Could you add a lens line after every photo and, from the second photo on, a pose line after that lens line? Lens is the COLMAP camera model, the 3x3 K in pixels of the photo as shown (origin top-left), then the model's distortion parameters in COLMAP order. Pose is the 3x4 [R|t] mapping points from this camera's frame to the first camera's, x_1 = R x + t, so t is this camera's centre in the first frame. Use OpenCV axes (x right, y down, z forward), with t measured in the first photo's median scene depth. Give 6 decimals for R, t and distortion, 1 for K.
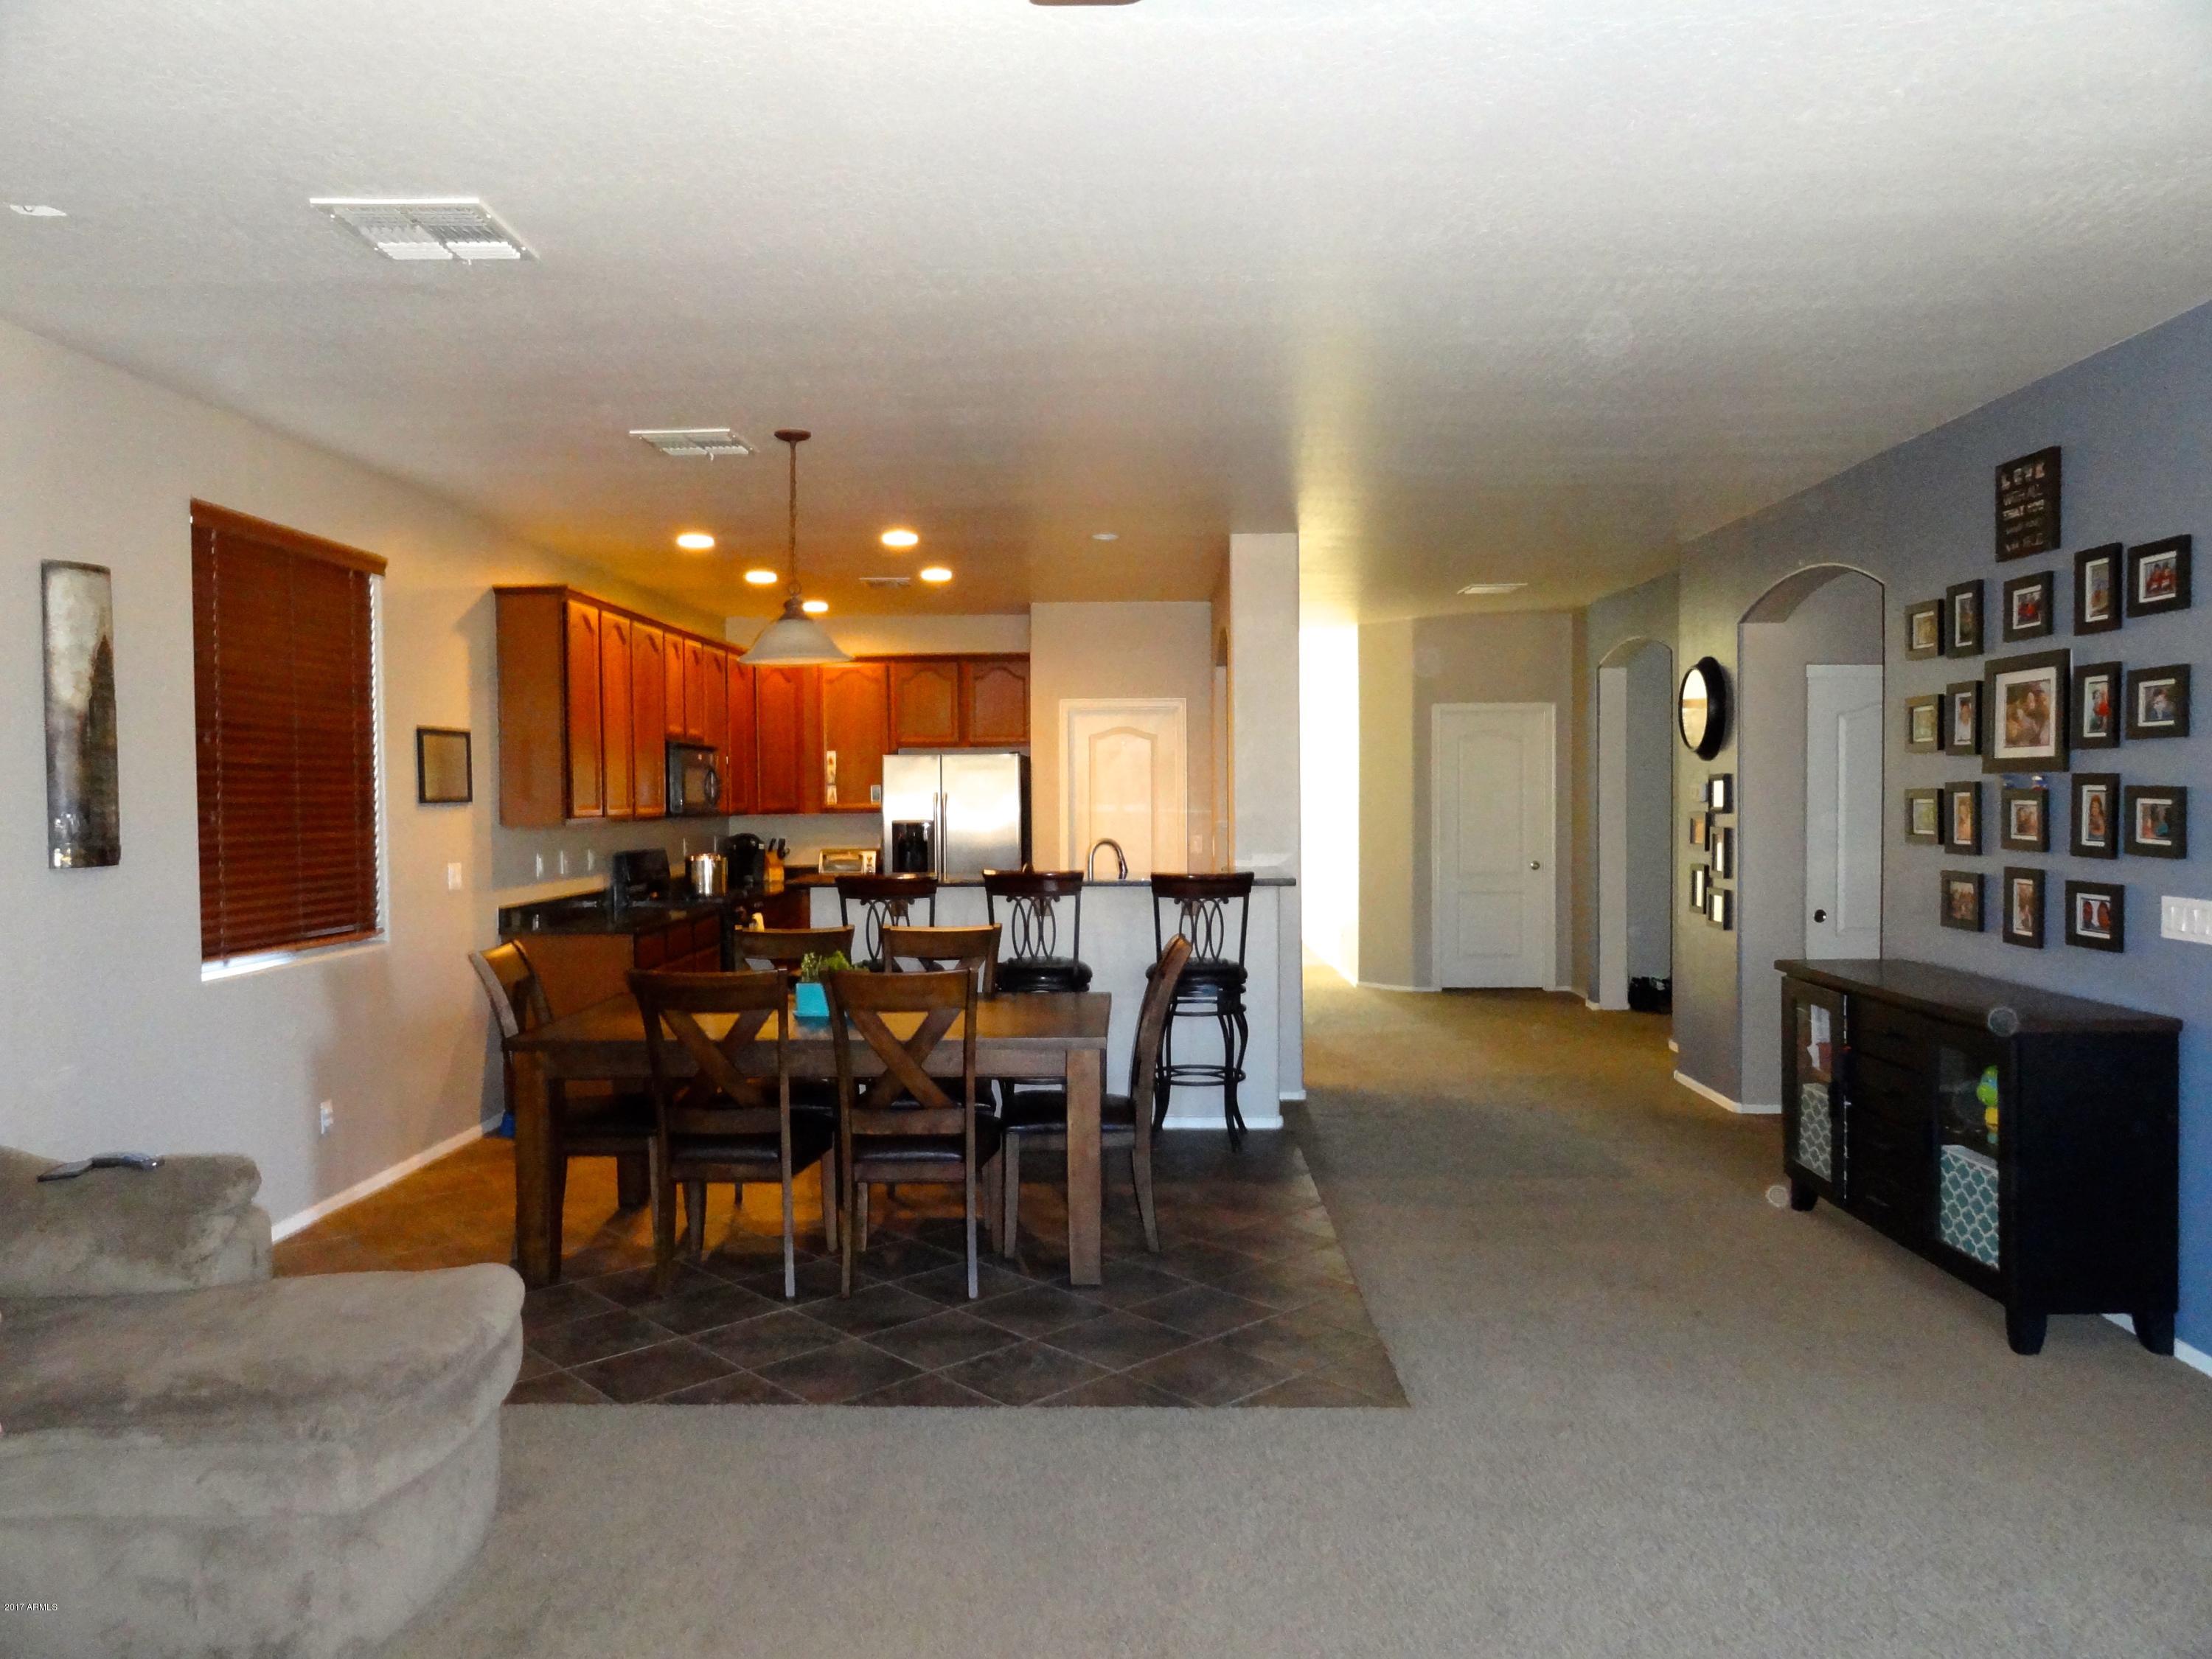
lens RADIAL K [[1552.3, 0, 1106.0], [0, 1552.3, 829.5], [0, 0, 1]] dist [0.004370, 0.006176]
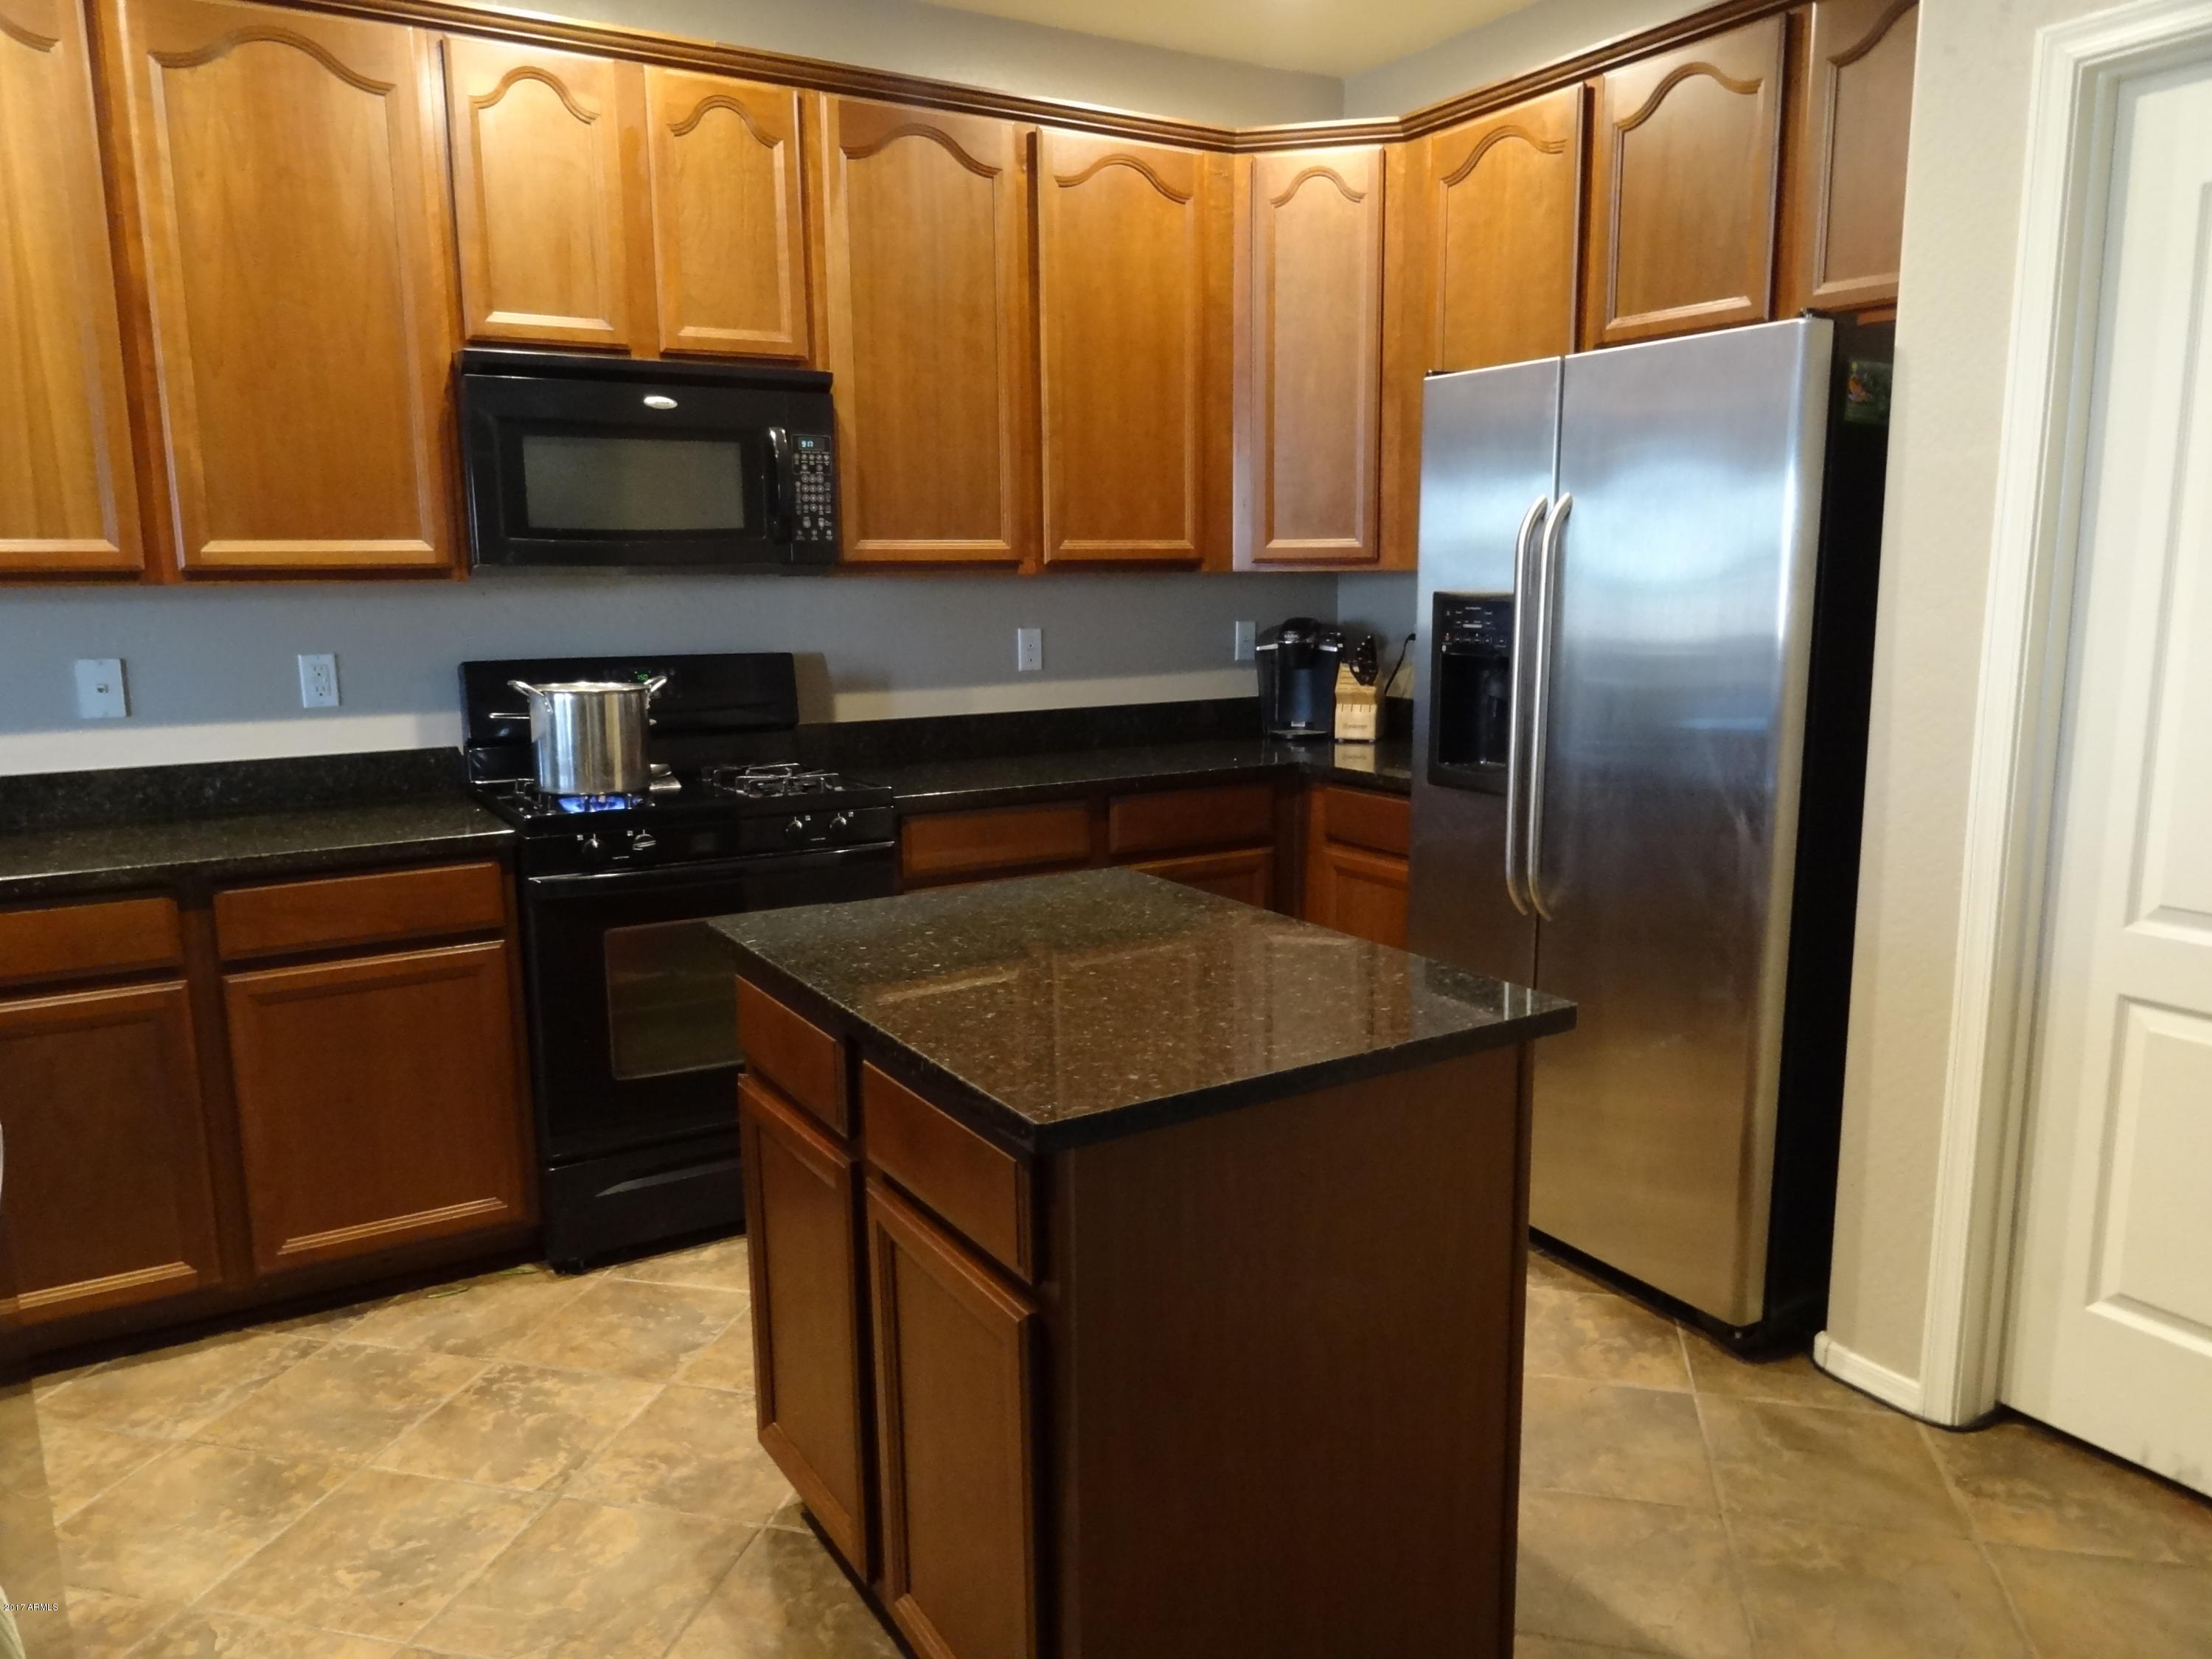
lens RADIAL K [[1552.3, 0, 1106.0], [0, 1552.3, 829.5], [0, 0, 1]] dist [0.004370, 0.006176]
pose [[0.546743, 0.142713, -0.825048, 0.152191], [-0.017606, 0.987109, 0.159078, -0.010491], [0.837115, -0.072449, 0.542208, 1.313564]]
